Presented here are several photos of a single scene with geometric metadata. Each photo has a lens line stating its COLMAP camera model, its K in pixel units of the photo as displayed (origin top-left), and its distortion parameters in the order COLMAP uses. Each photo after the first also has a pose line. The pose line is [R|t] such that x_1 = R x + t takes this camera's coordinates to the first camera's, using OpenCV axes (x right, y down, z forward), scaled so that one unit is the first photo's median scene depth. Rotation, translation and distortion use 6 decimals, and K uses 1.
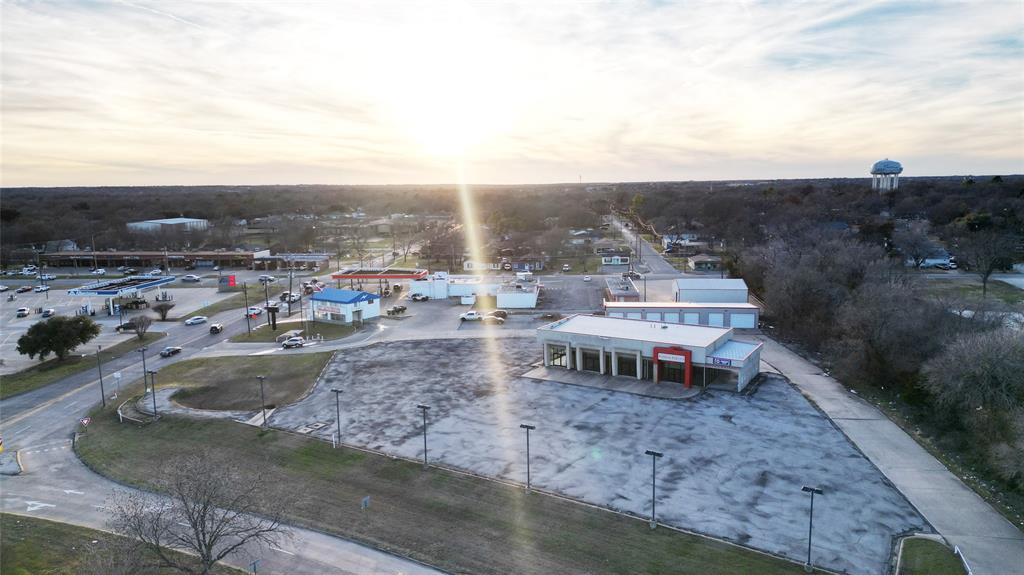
lens RADIAL K [[708.5, 0, 513.2], [0, 708.5, 289.7], [0, 0, 1]] dist [0.108723, -0.121946]
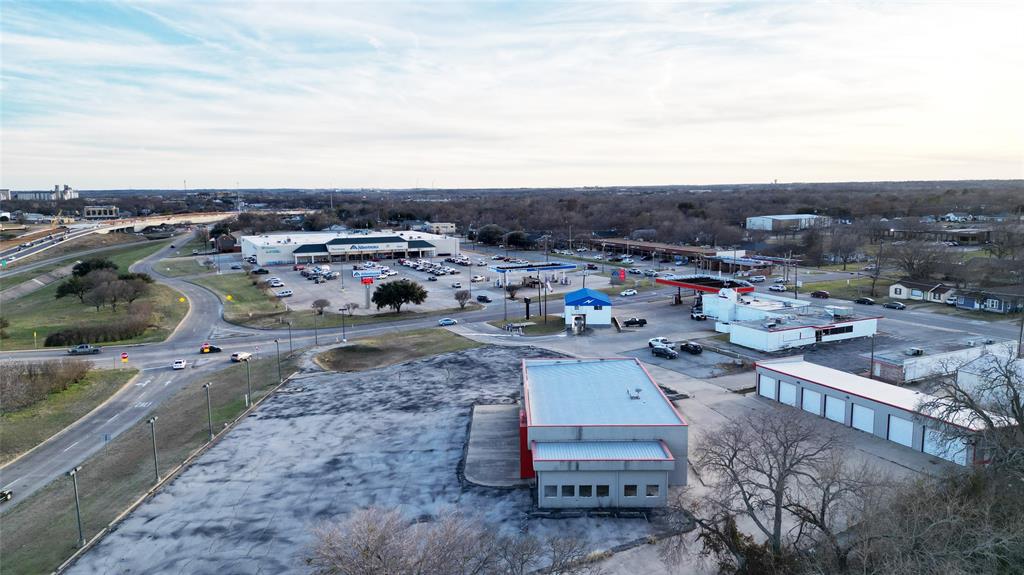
lens RADIAL K [[708.5, 0, 513.2], [0, 708.5, 289.7], [0, 0, 1]] dist [0.108723, -0.121946]
pose [[0.517808, 0.129067, -0.845705, 0.788168], [-0.122452, 0.989557, 0.076045, -0.095456], [0.846688, 0.064182, 0.528205, 0.592113]]
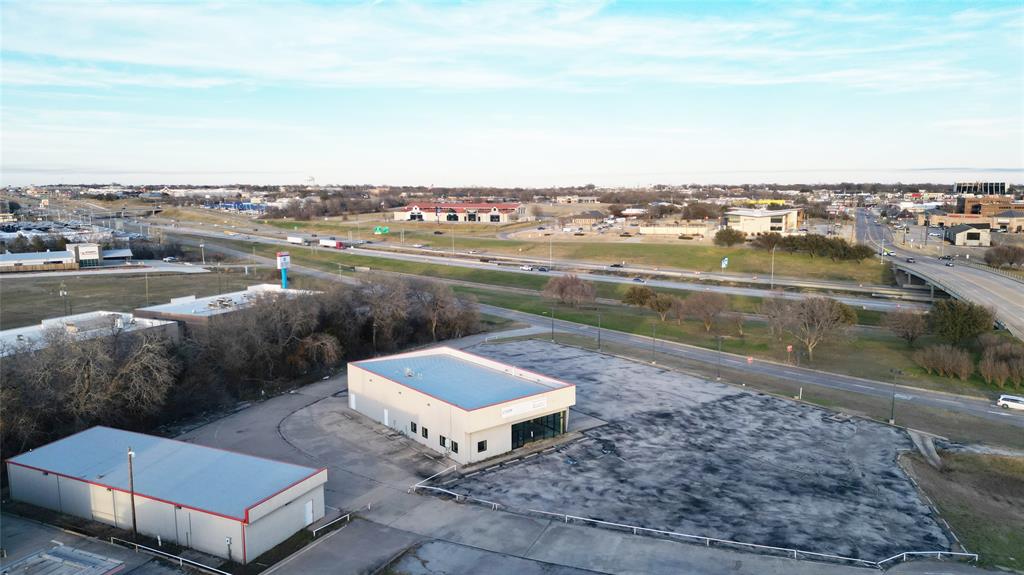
lens RADIAL K [[708.5, 0, 513.2], [0, 708.5, 289.7], [0, 0, 1]] dist [0.108723, -0.121946]
pose [[-0.940414, -0.031762, 0.338545, -0.161480], [0.065277, 0.960245, 0.271418, -0.258931], [-0.333707, 0.277345, -0.900955, 1.791096]]
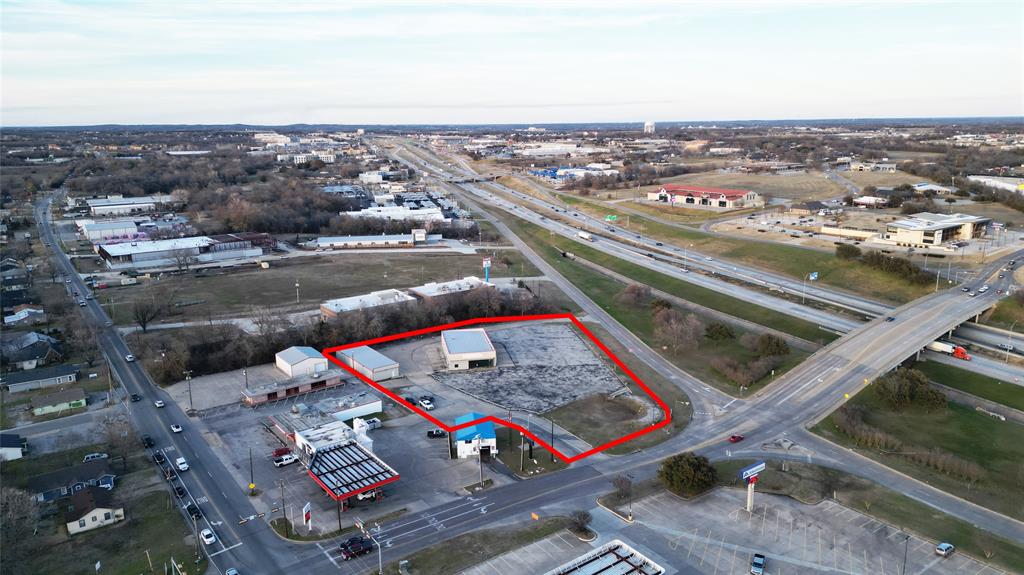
lens RADIAL K [[708.5, 0, 513.2], [0, 708.5, 289.7], [0, 0, 1]] dist [0.108723, -0.121946]
pose [[-0.667500, -0.153733, 0.728567, -1.591465], [0.127554, 0.940384, 0.315291, -0.813816], [-0.733603, 0.303389, -0.608097, 2.342658]]
